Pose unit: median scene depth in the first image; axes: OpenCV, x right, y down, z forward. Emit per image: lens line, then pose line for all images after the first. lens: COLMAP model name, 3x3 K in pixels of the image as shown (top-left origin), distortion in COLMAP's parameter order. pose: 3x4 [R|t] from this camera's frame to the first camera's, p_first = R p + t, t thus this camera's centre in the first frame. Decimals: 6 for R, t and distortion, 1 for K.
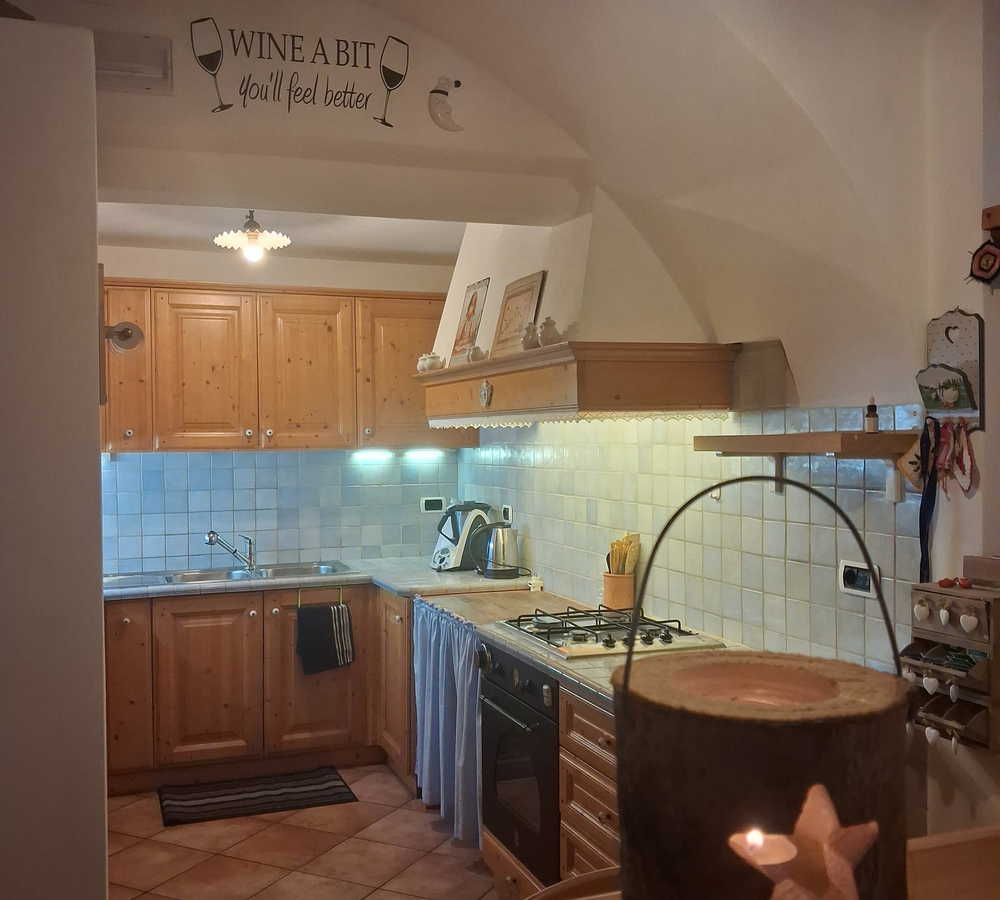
lens RADIAL K [[1041.7, 0, 498.2], [0, 1041.7, 446.1], [0, 0, 1]] dist [0.018931, 0.000000]
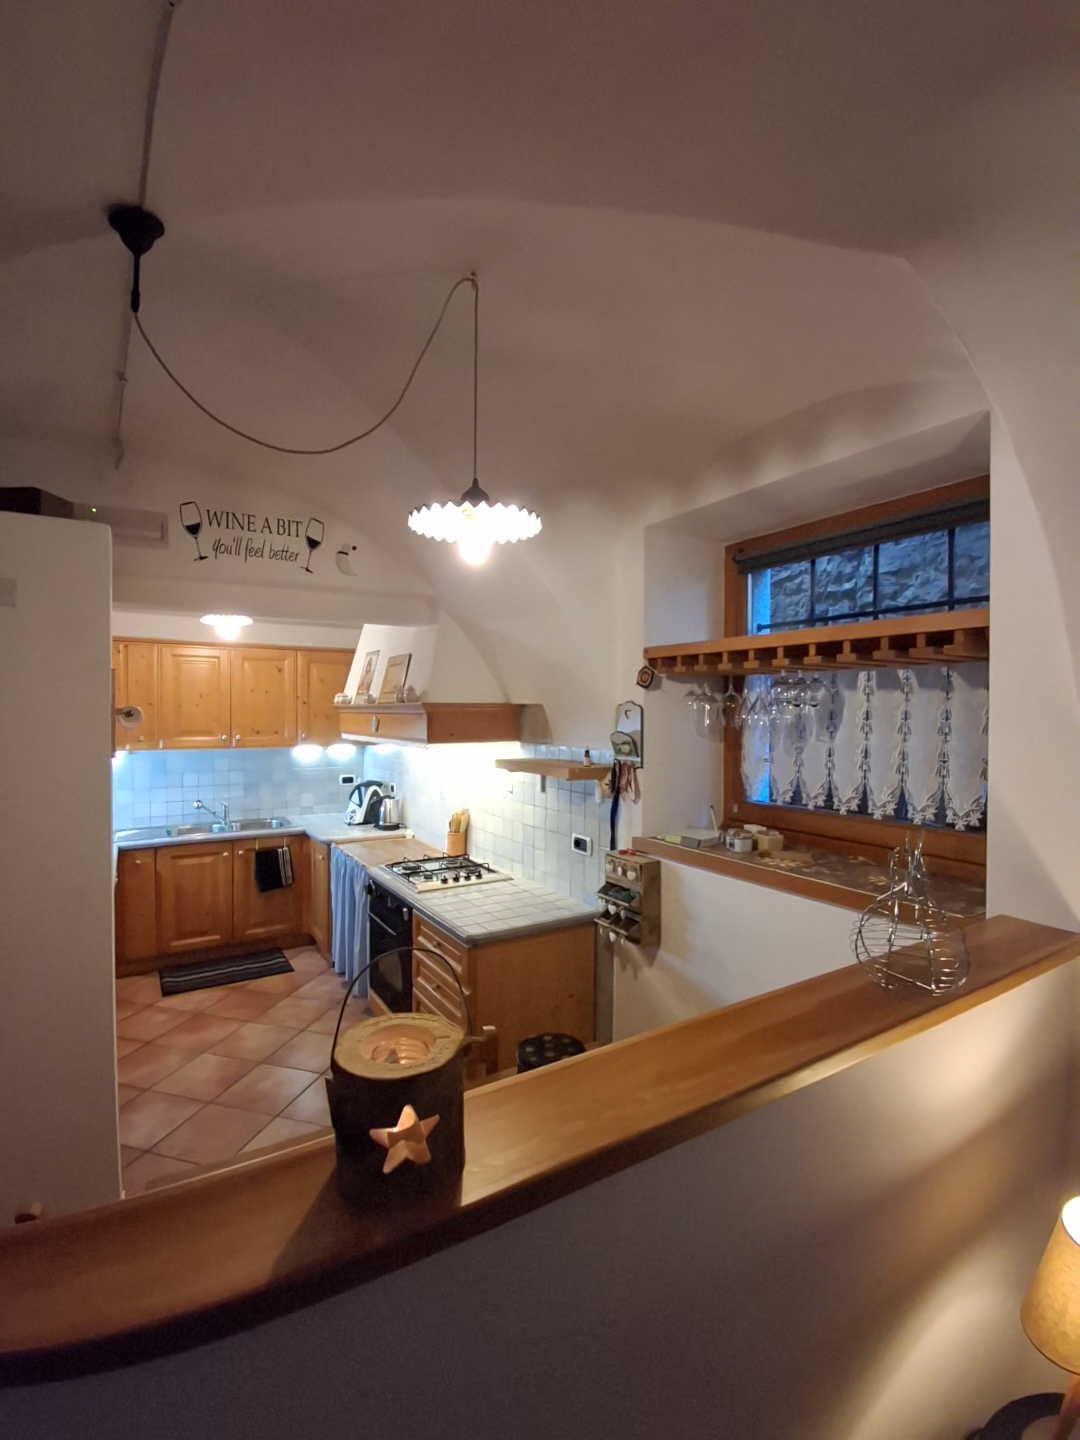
lens RADIAL K [[653.5, 0, 529.5], [0, 653.5, 718.7], [0, 0, 1]] dist [-0.017333, -0.002637]
pose [[0.982248, 0.010974, 0.187267, 0.037751], [-0.011261, 0.999936, 0.000464, -0.069180], [-0.187250, -0.002564, 0.982309, -0.058878]]
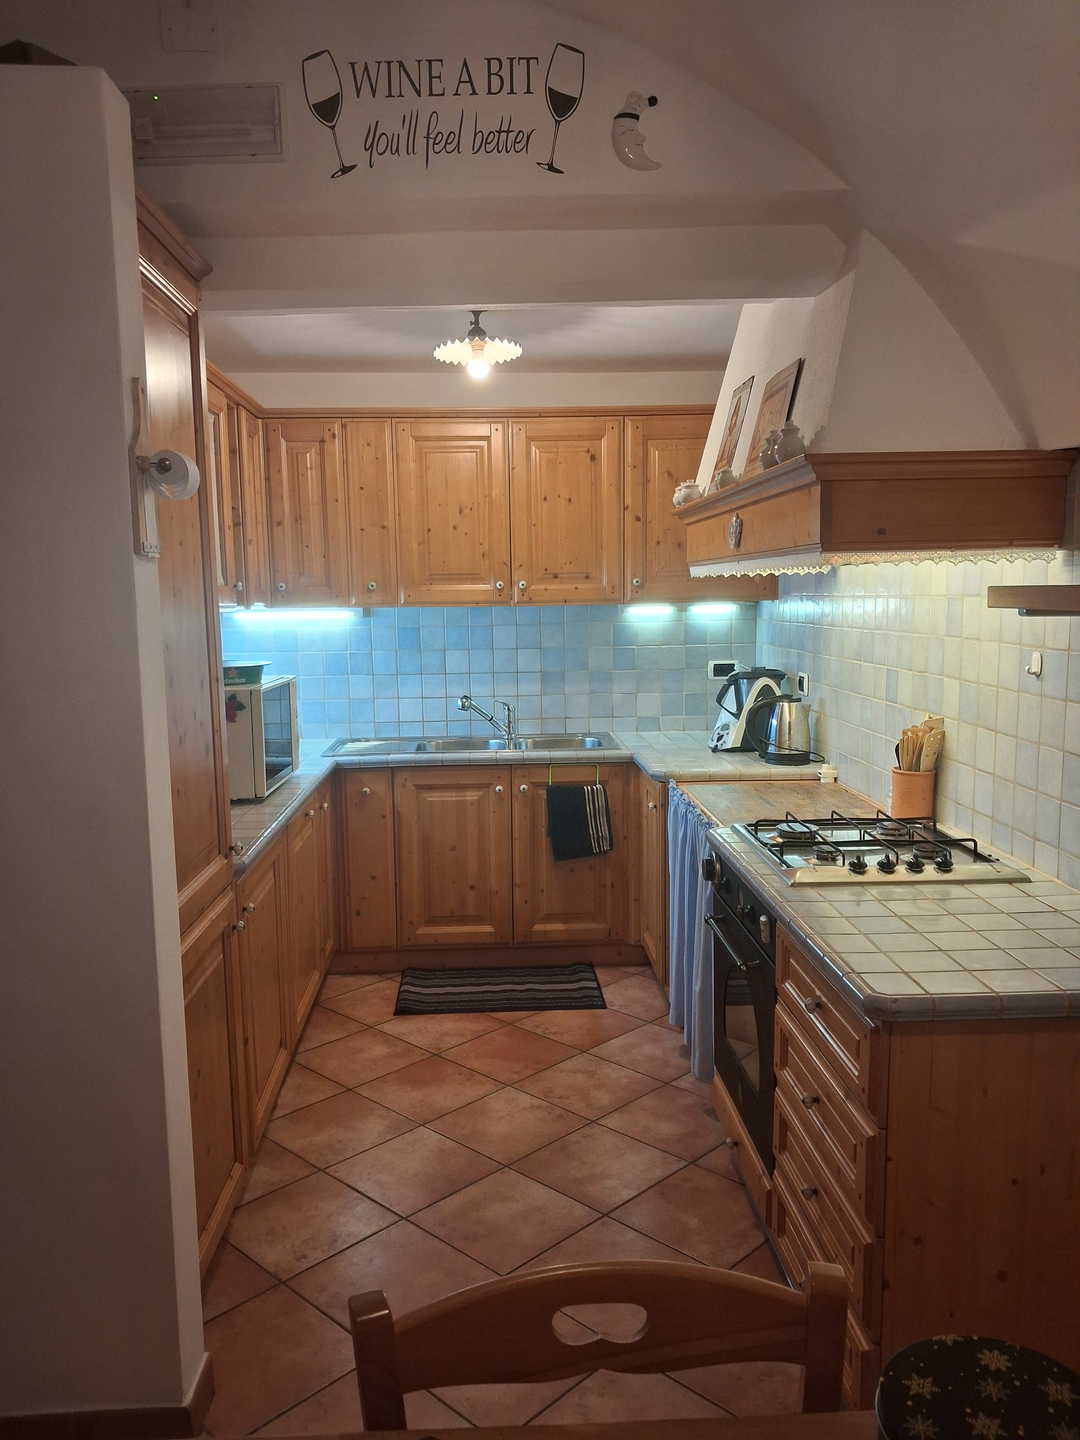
lens RADIAL K [[1125.9, 0, 530.2], [0, 1125.9, 723.8], [0, 0, 1]] dist [0.030940, -0.018355]
pose [[0.949262, 0.032347, -0.312819, 0.123031], [0.003371, 0.993592, 0.112973, -0.004642], [0.314468, -0.108295, 0.943070, 0.158408]]
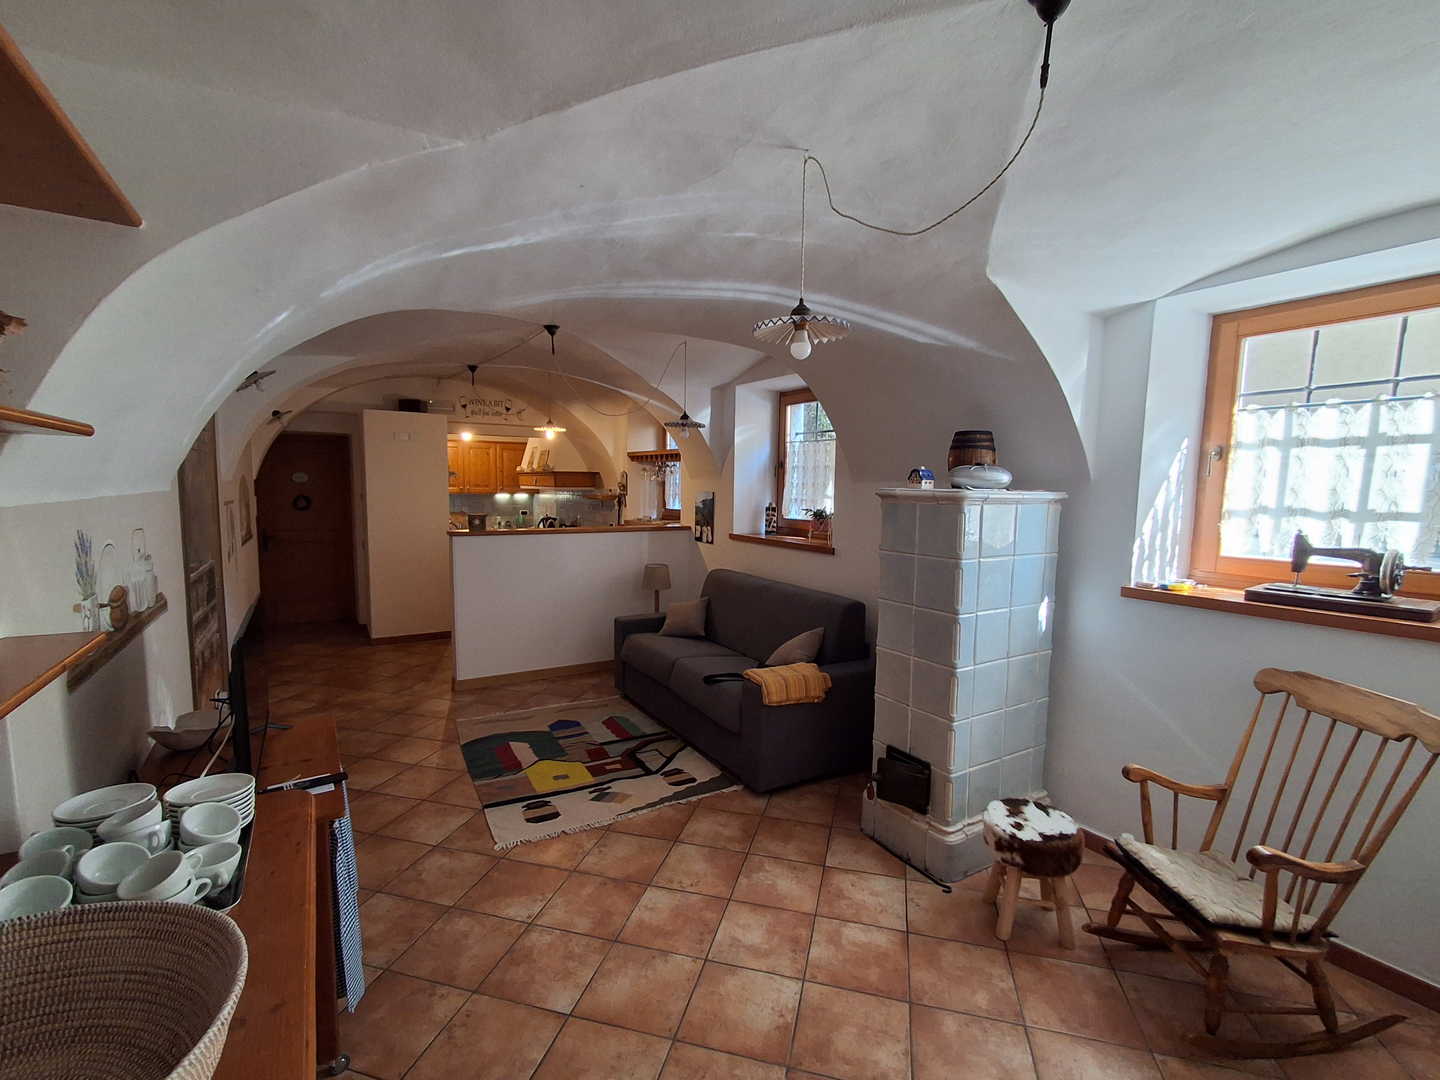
lens RADIAL K [[652.4, 0, 718.4], [0, 652.4, 542.0], [0, 0, 1]] dist [-0.002621, 0.000071]
pose [[0.979951, 0.009738, 0.198999, 0.186481], [-0.025700, 0.996639, 0.077789, -0.033626], [-0.197573, -0.081344, 0.976907, -1.564319]]
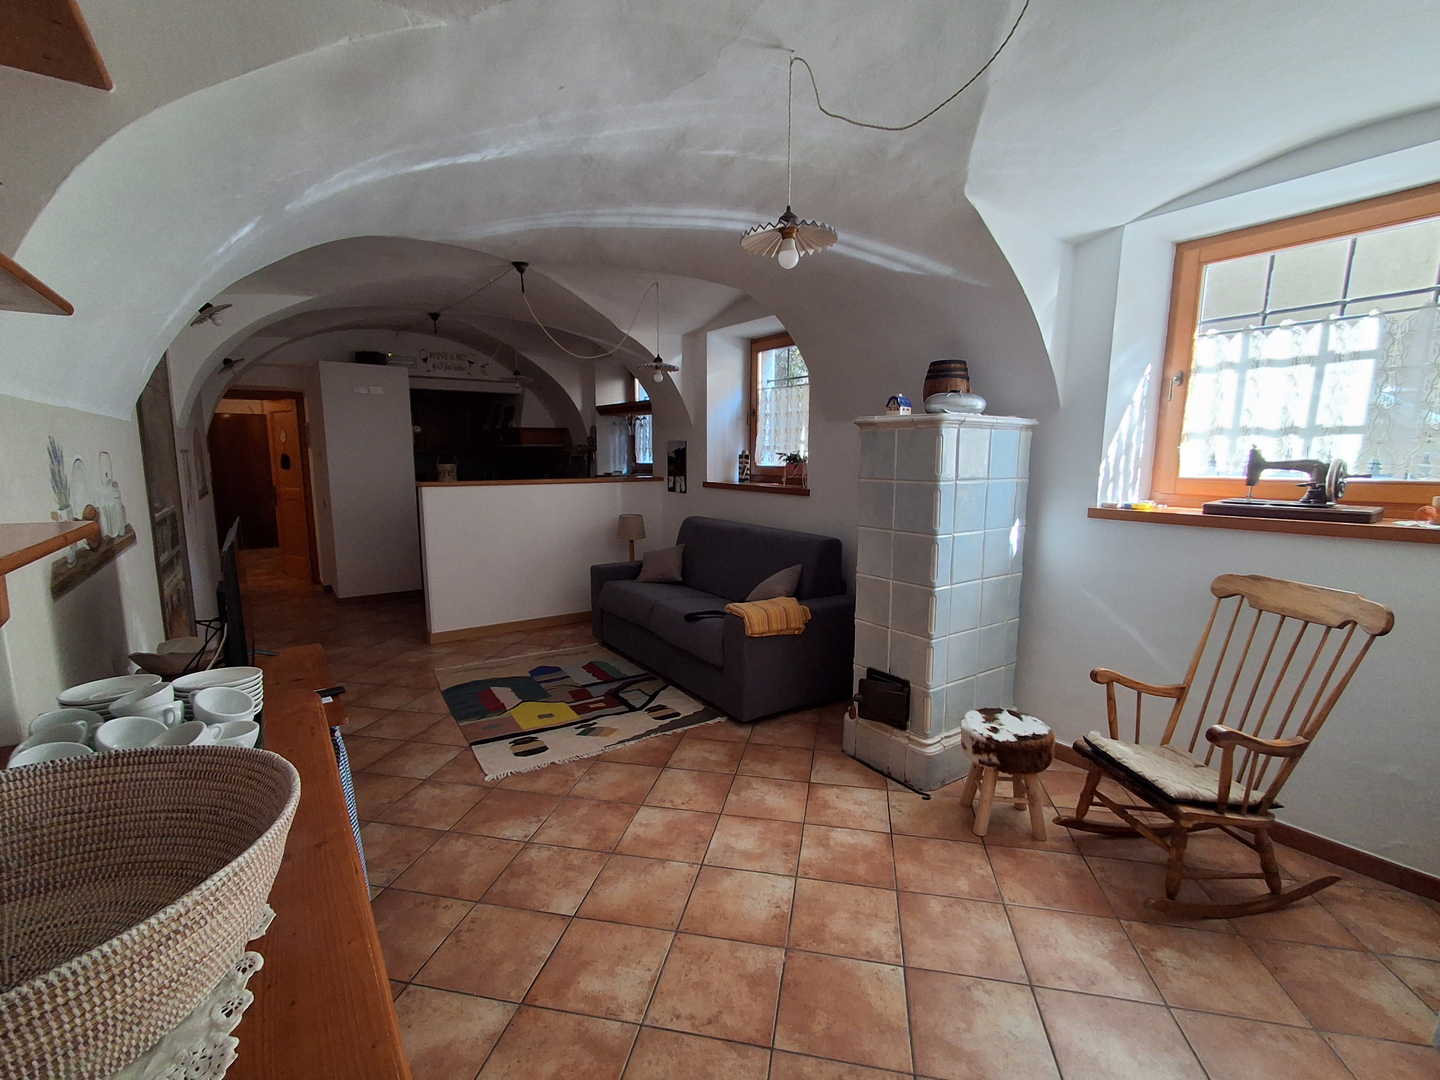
lens RADIAL K [[652.4, 0, 719.6], [0, 652.4, 543.9], [0, 0, 1]] dist [-0.002621, 0.000071]
pose [[0.967126, -0.020019, 0.253507, 0.158494], [-0.012035, 0.992176, 0.124263, 0.023217], [-0.254011, -0.123229, 0.959319, -1.573211]]
